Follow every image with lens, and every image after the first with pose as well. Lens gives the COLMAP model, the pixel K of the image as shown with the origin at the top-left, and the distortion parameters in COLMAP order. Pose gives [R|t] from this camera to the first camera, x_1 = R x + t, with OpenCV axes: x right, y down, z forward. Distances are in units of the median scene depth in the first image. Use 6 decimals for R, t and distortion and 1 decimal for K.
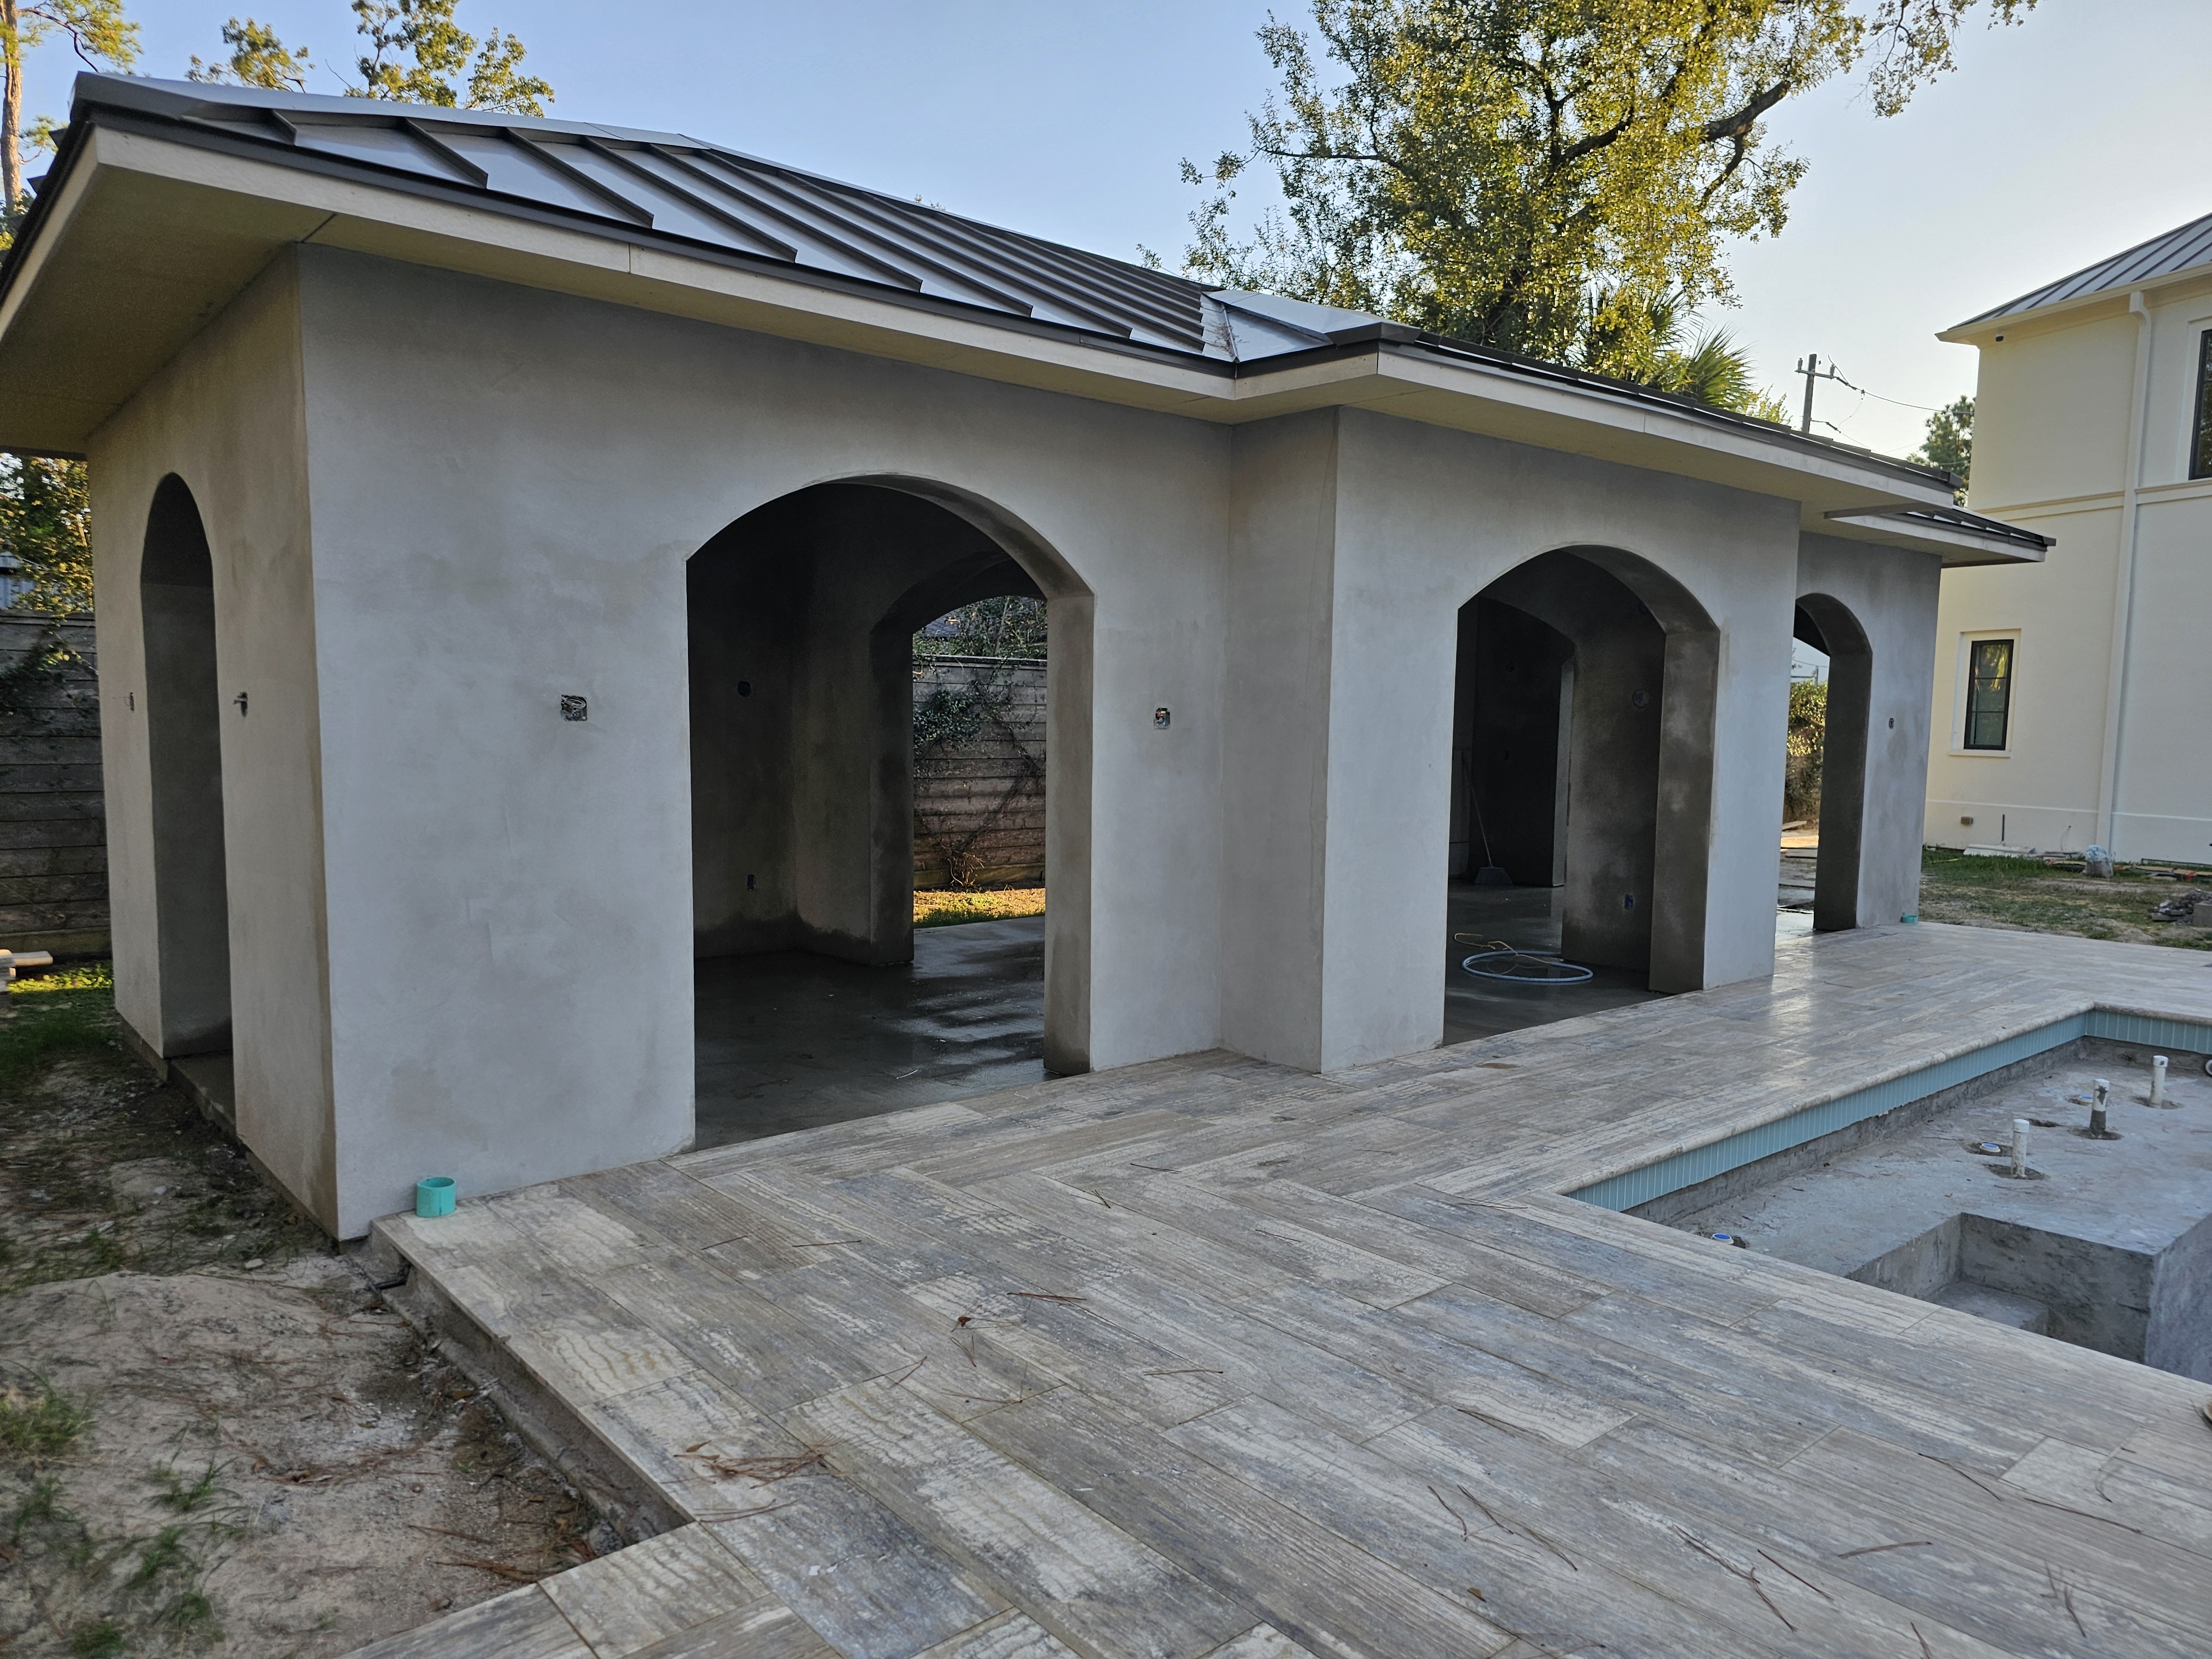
lens RADIAL K [[1479.5, 0, 1106.0], [0, 1479.5, 829.5], [0, 0, 1]] dist [0.079813, -0.040078]
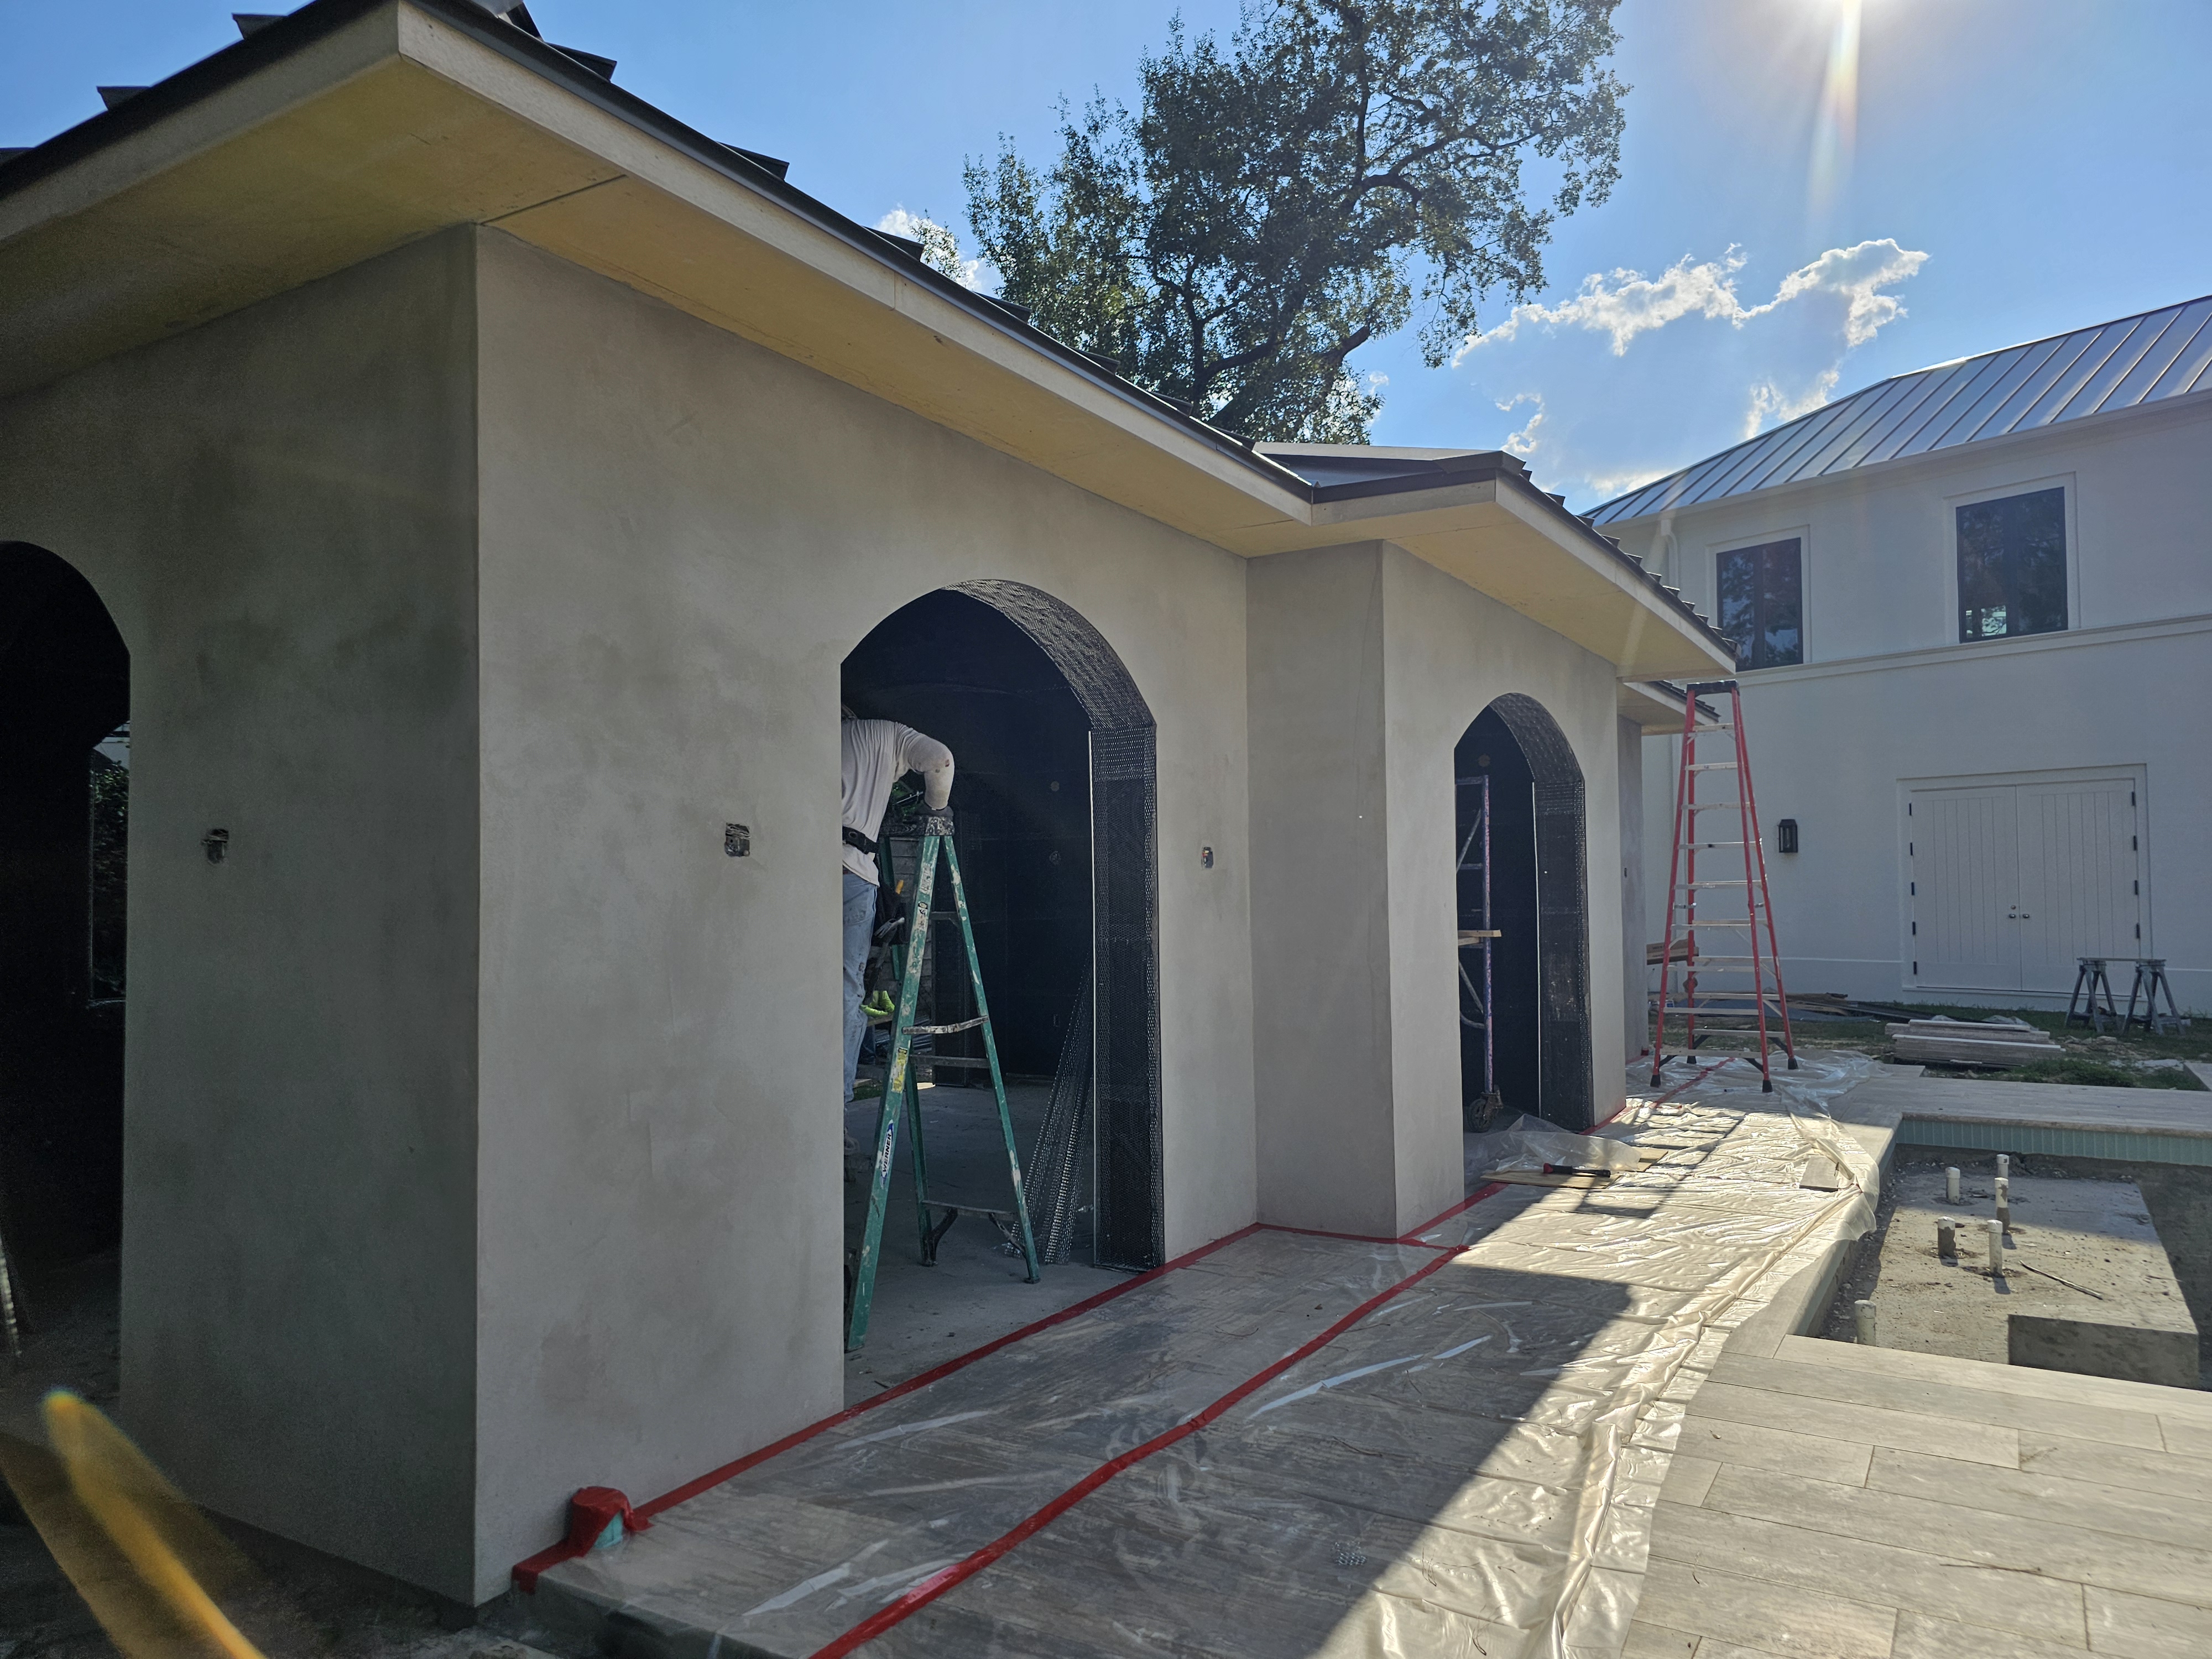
lens RADIAL K [[1479.5, 0, 1106.0], [0, 1479.5, 829.5], [0, 0, 1]] dist [0.079813, -0.040078]
pose [[0.946182, -0.008145, 0.323531, -0.364282], [0.047807, 0.992234, -0.114832, 0.011023], [-0.320083, 0.124119, 0.939224, 0.172140]]
